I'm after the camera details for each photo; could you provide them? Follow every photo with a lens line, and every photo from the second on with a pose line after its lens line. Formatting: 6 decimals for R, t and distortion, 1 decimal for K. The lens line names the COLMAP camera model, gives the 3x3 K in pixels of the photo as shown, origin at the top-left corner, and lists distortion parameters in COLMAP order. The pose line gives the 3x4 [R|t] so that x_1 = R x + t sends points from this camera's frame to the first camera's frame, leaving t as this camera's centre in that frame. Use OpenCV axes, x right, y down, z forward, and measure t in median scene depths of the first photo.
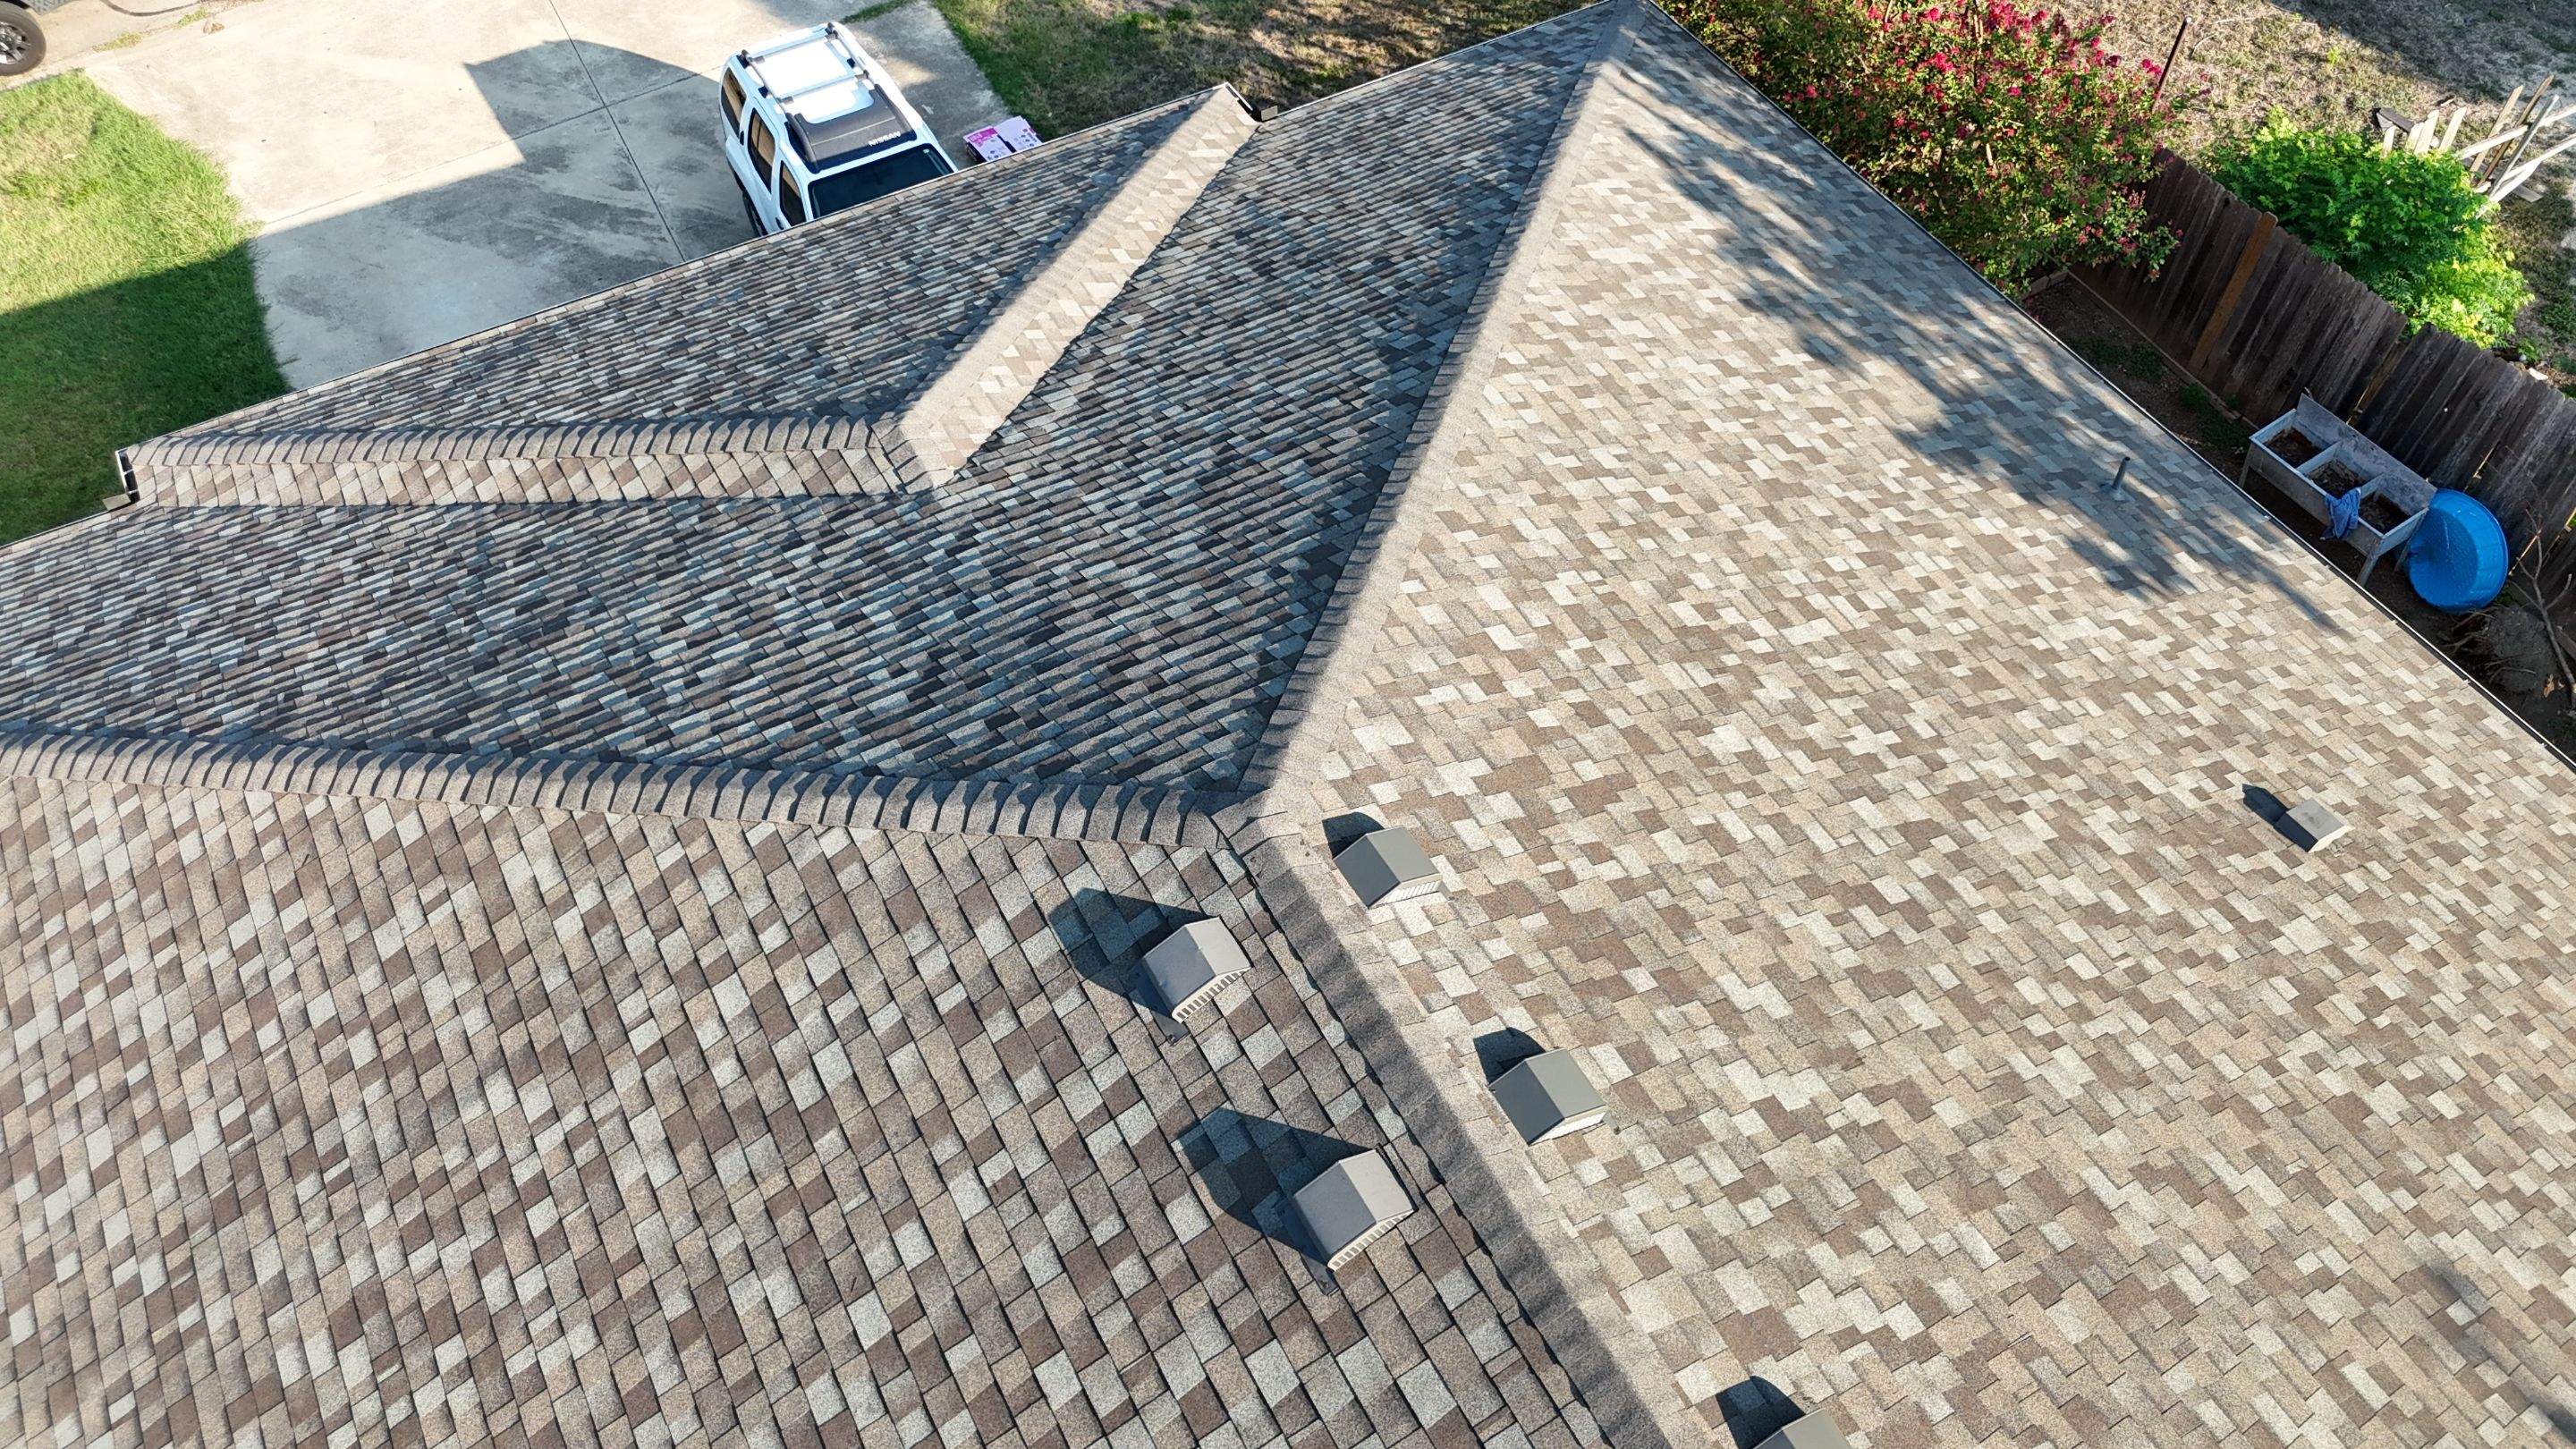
lens RADIAL K [[1897.2, 0, 1292.6], [0, 1897.2, 722.3], [0, 0, 1]] dist [0.151724, -0.380380]
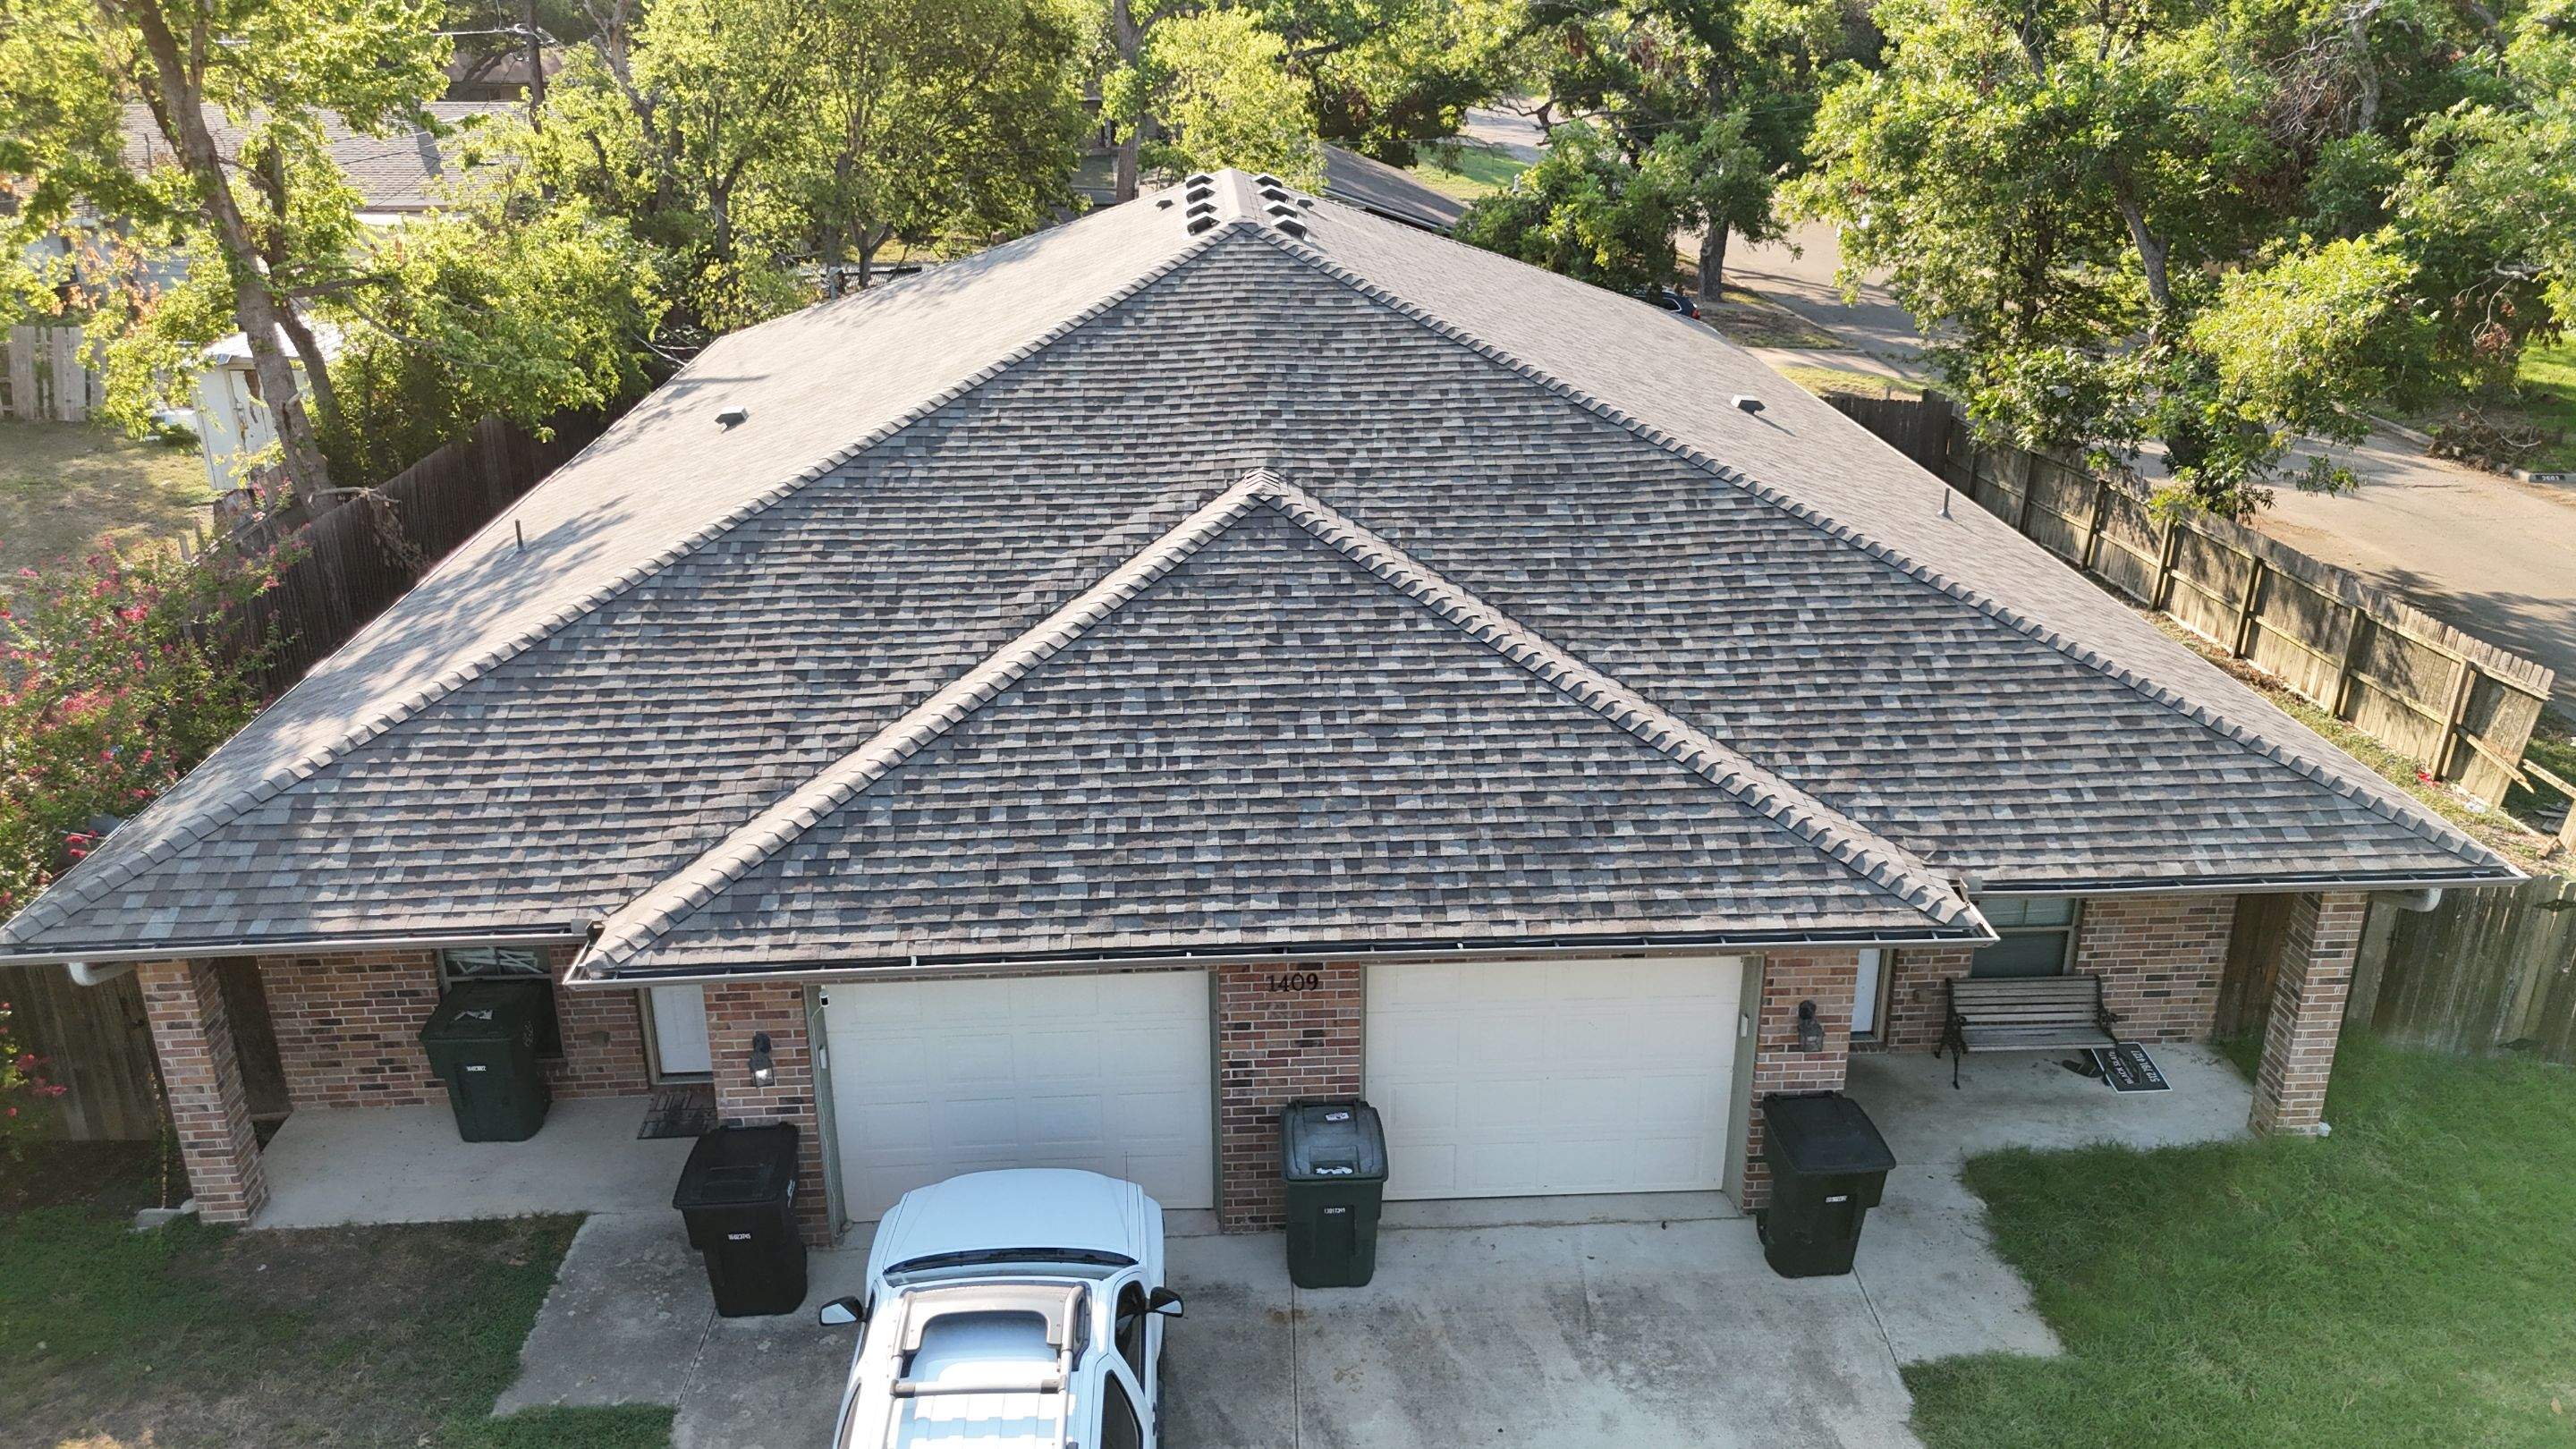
lens RADIAL K [[1897.2, 0, 1292.6], [0, 1897.2, 722.3], [0, 0, 1]] dist [0.151724, -0.380380]
pose [[-0.898691, -0.148706, 0.412602, -1.053012], [0.357193, 0.297729, 0.885308, -1.692653], [-0.254494, 0.942997, -0.214449, 1.864970]]
